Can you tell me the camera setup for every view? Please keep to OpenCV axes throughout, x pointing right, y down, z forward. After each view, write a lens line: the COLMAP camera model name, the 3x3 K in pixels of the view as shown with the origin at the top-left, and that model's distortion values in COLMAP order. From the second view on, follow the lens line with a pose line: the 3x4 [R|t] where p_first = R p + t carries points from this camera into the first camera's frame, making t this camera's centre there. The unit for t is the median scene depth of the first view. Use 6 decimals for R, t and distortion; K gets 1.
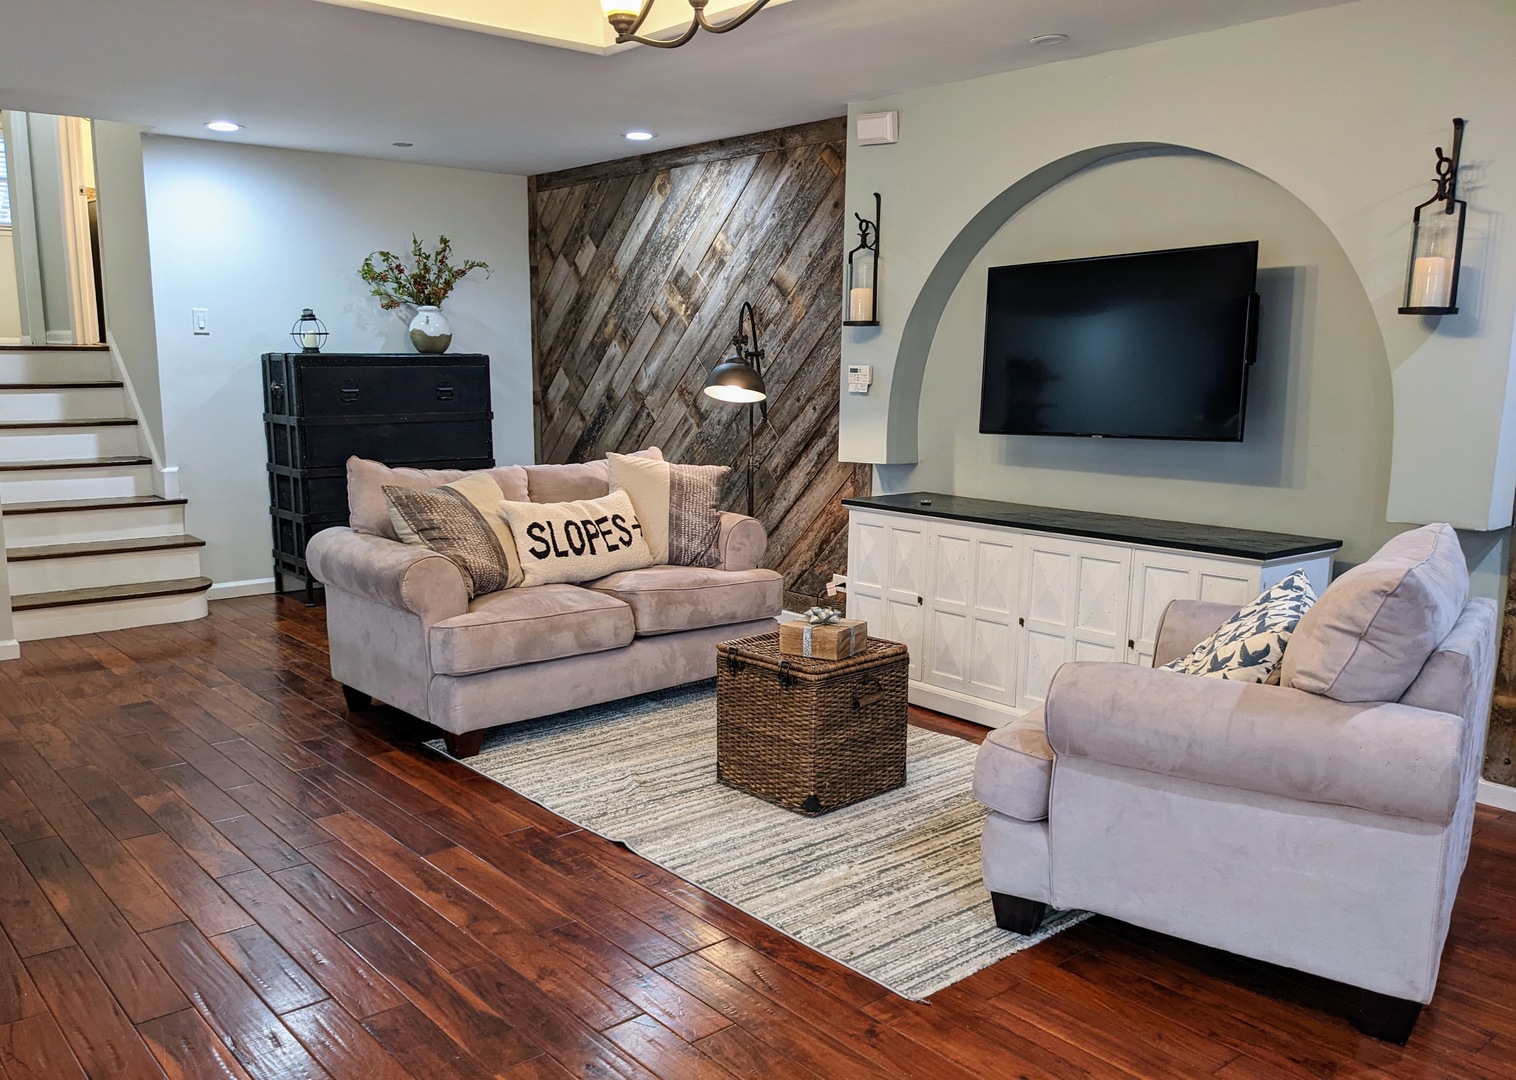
lens RADIAL K [[1227.6, 0, 755.3], [0, 1227.6, 552.0], [0, 0, 1]] dist [0.038764, -0.014364]
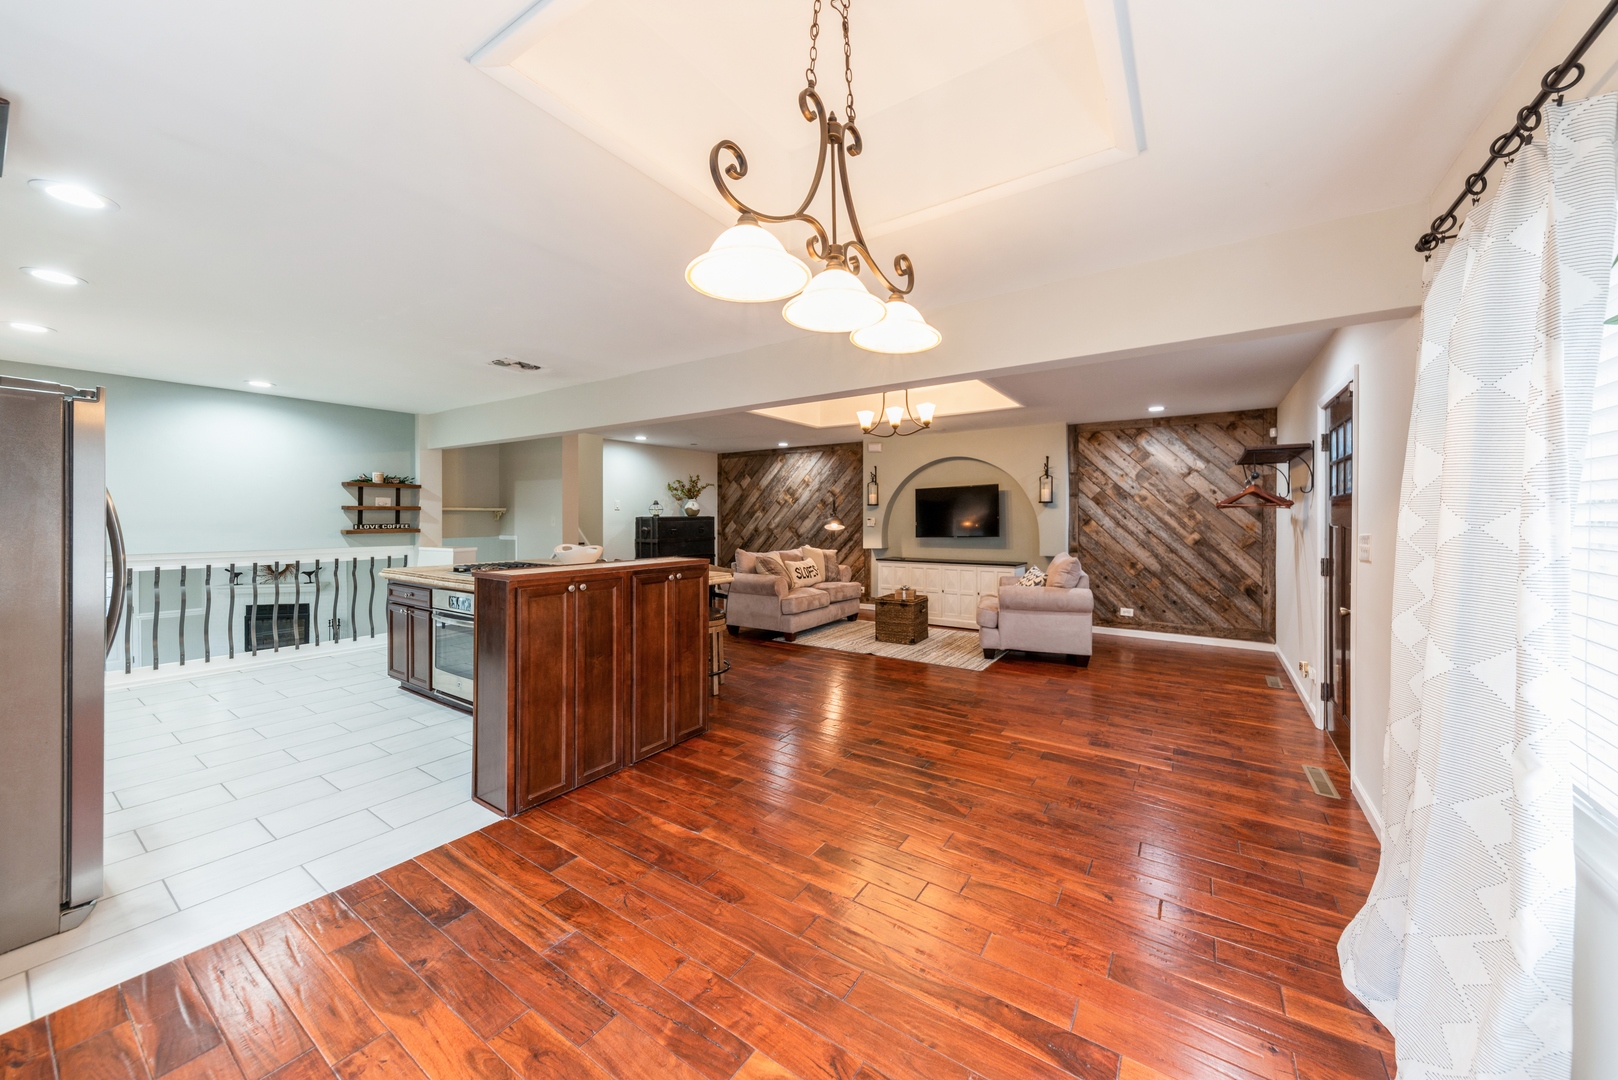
lens RADIAL K [[575.3, 0, 808.7], [0, 575.3, 503.3], [0, 0, 1]] dist [0.005854, 0.000140]
pose [[0.963426, -0.005340, 0.267922, -0.425483], [0.053575, 0.983455, -0.173047, 0.055353], [-0.262565, 0.181072, 0.947772, -0.344801]]
